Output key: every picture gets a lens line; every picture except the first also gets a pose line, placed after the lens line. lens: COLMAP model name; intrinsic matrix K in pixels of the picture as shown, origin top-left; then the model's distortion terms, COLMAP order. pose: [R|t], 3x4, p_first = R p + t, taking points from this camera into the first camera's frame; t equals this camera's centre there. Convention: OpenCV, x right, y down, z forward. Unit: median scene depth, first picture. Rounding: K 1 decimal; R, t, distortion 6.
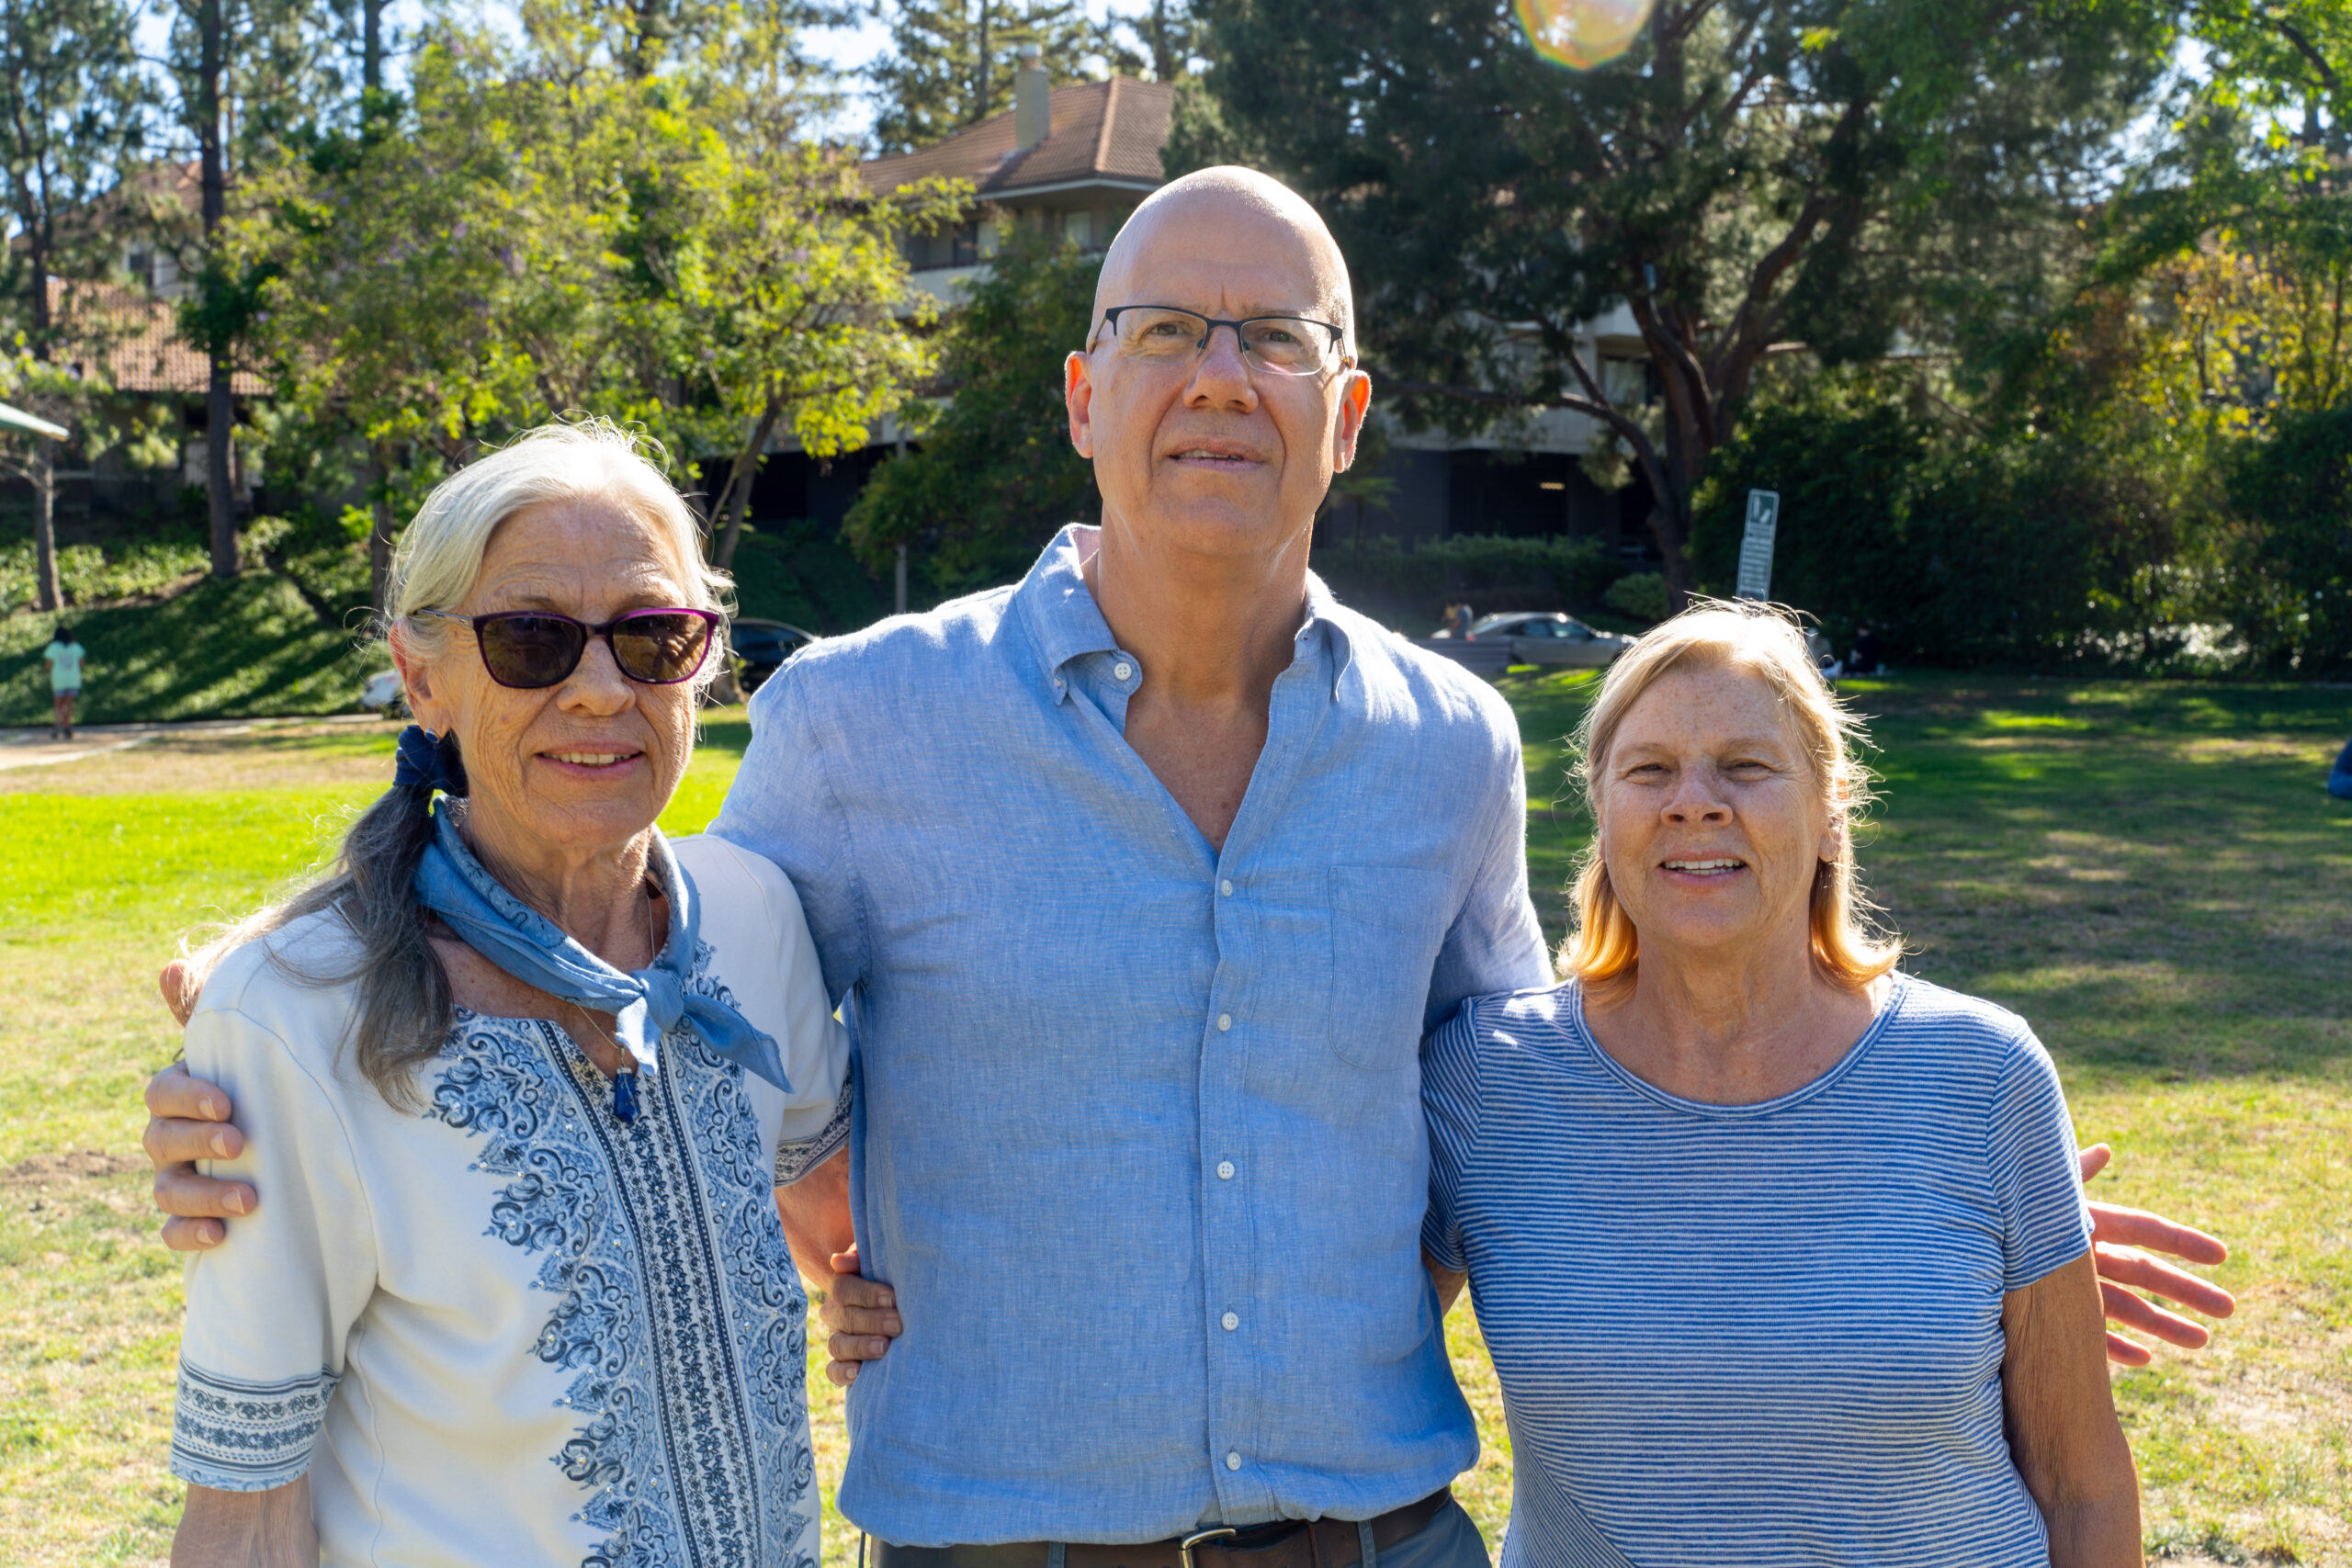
lens RADIAL K [[2996.1, 0, 1176.0], [0, 2996.1, 784.0], [0, 0, 1]] dist [-0.009726, -0.027196]
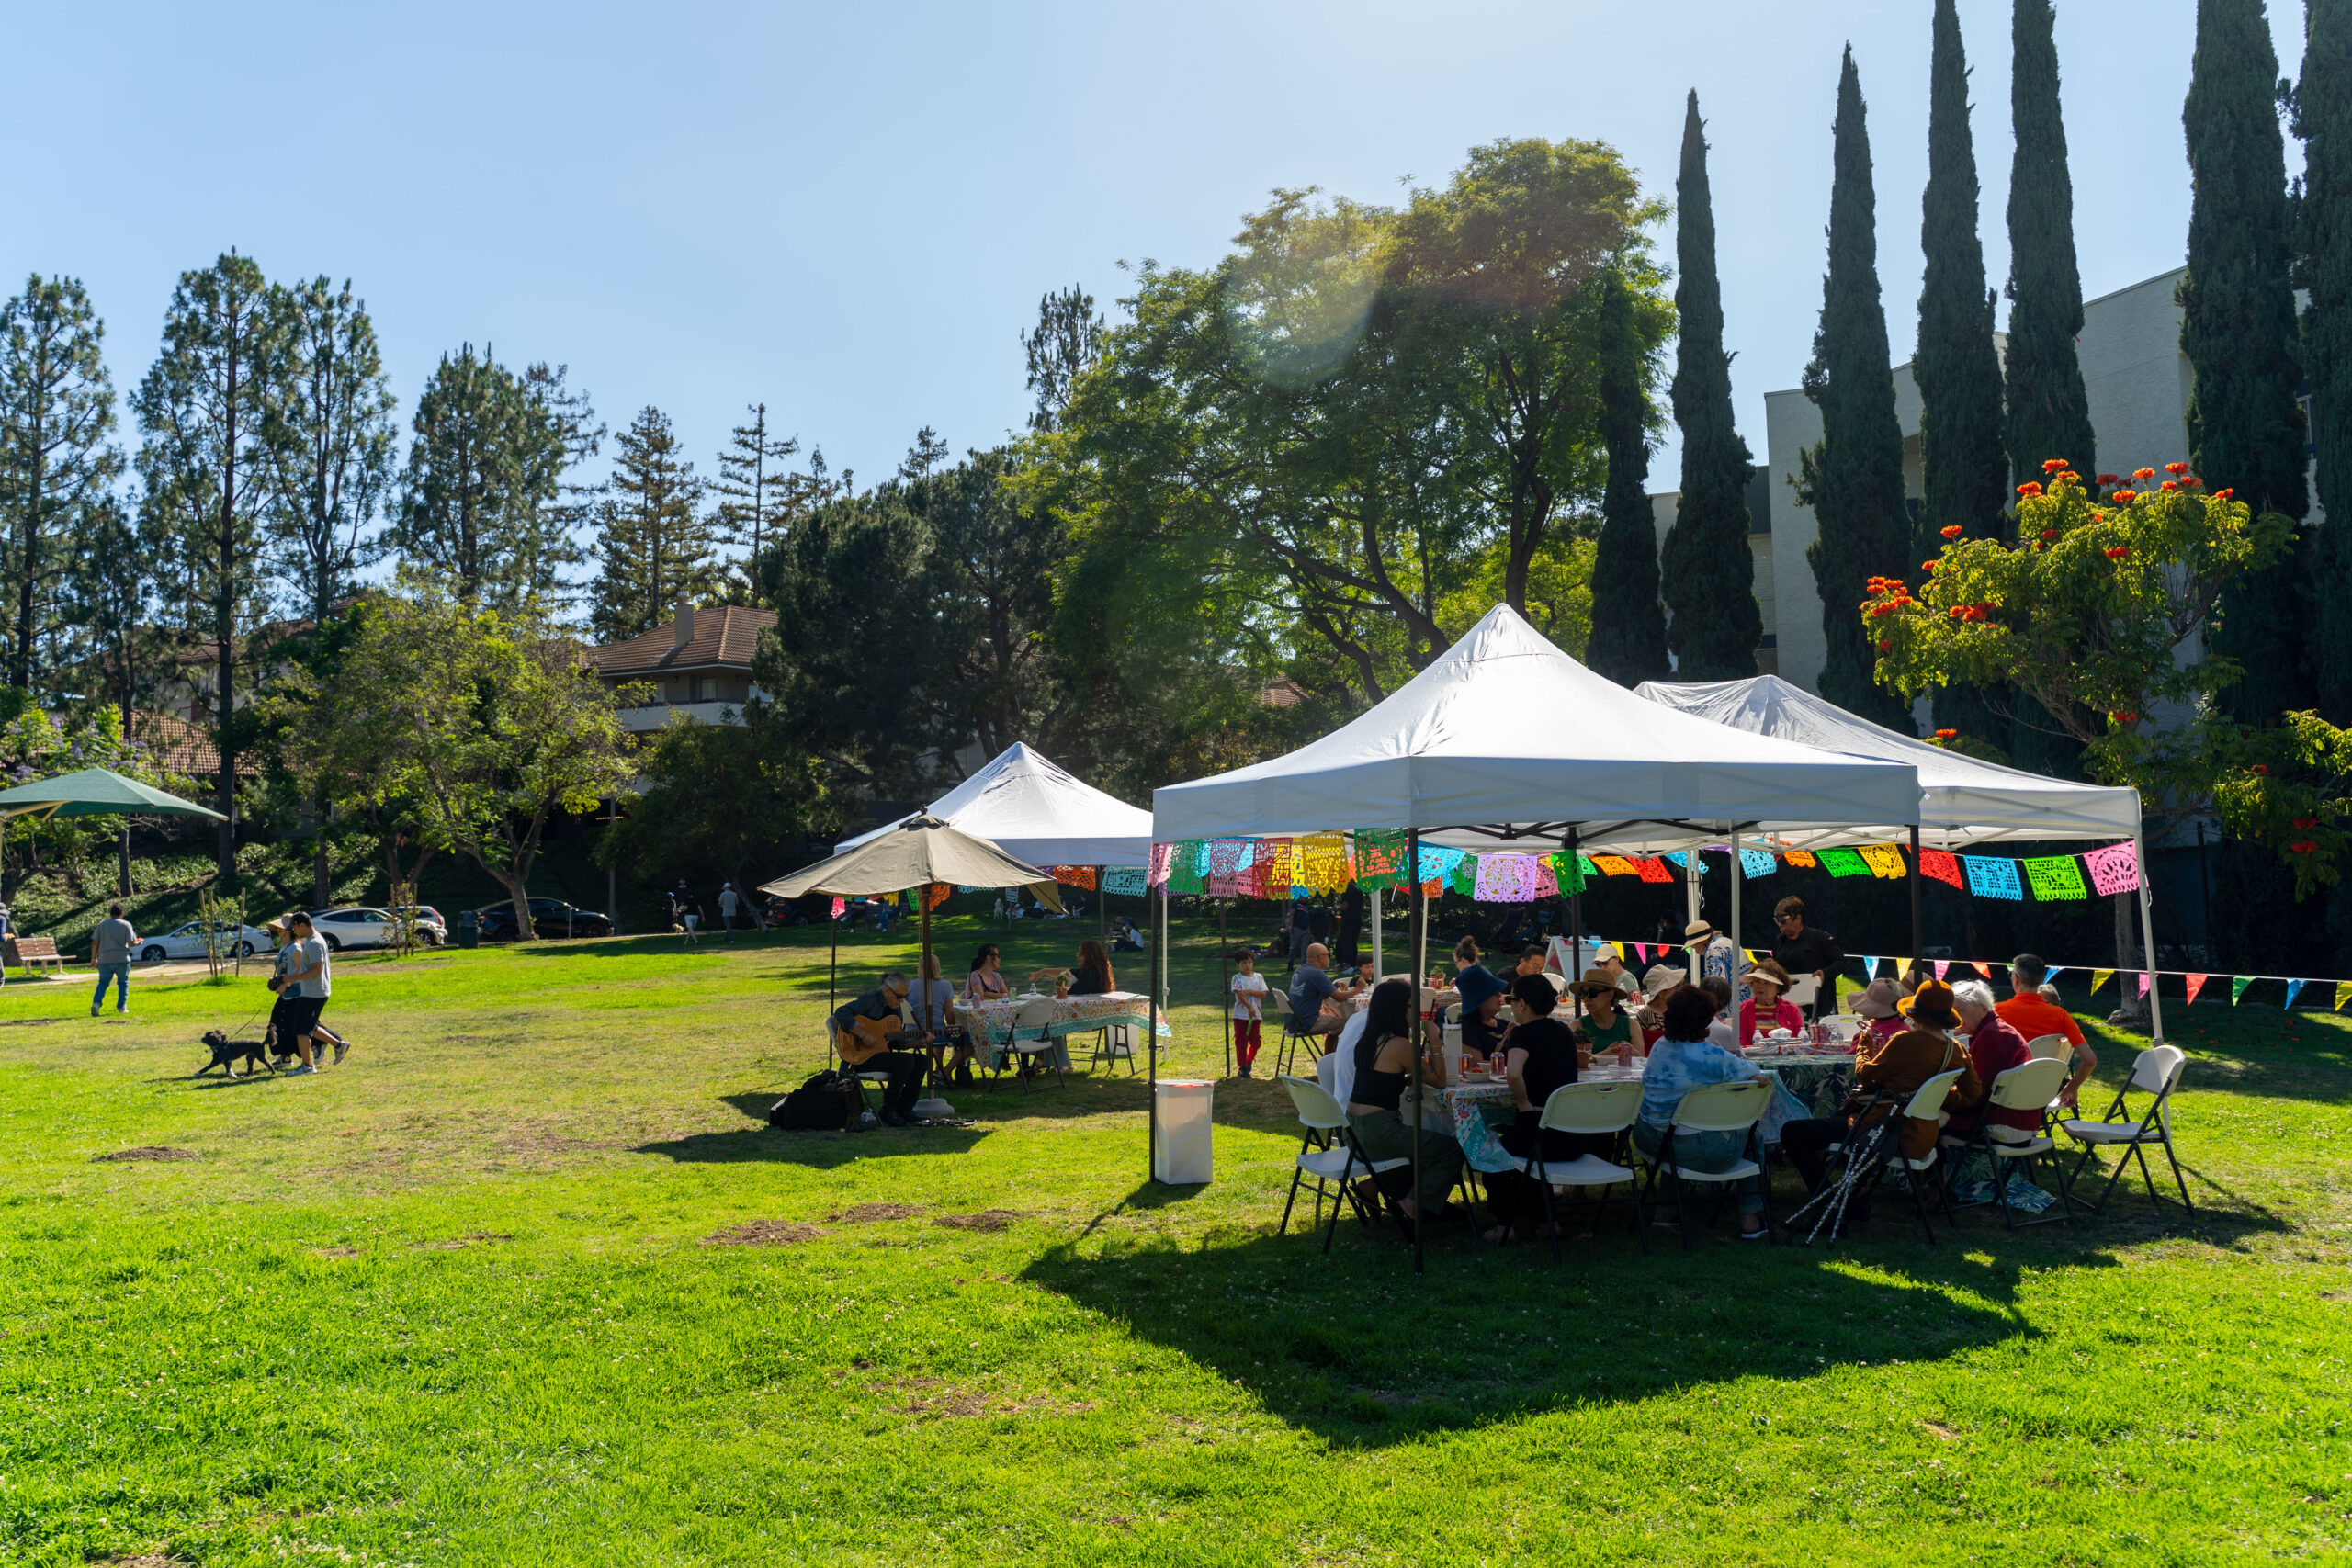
lens RADIAL K [[1896.4, 0, 1176.0], [0, 1896.4, 784.0], [0, 0, 1]] dist [-0.000237, -0.000648]
pose [[0.978250, 0.000783, 0.207427, 0.010446], [0.021659, 0.994141, -0.105900, 0.012070], [-0.206294, 0.108090, 0.972501, -0.300882]]
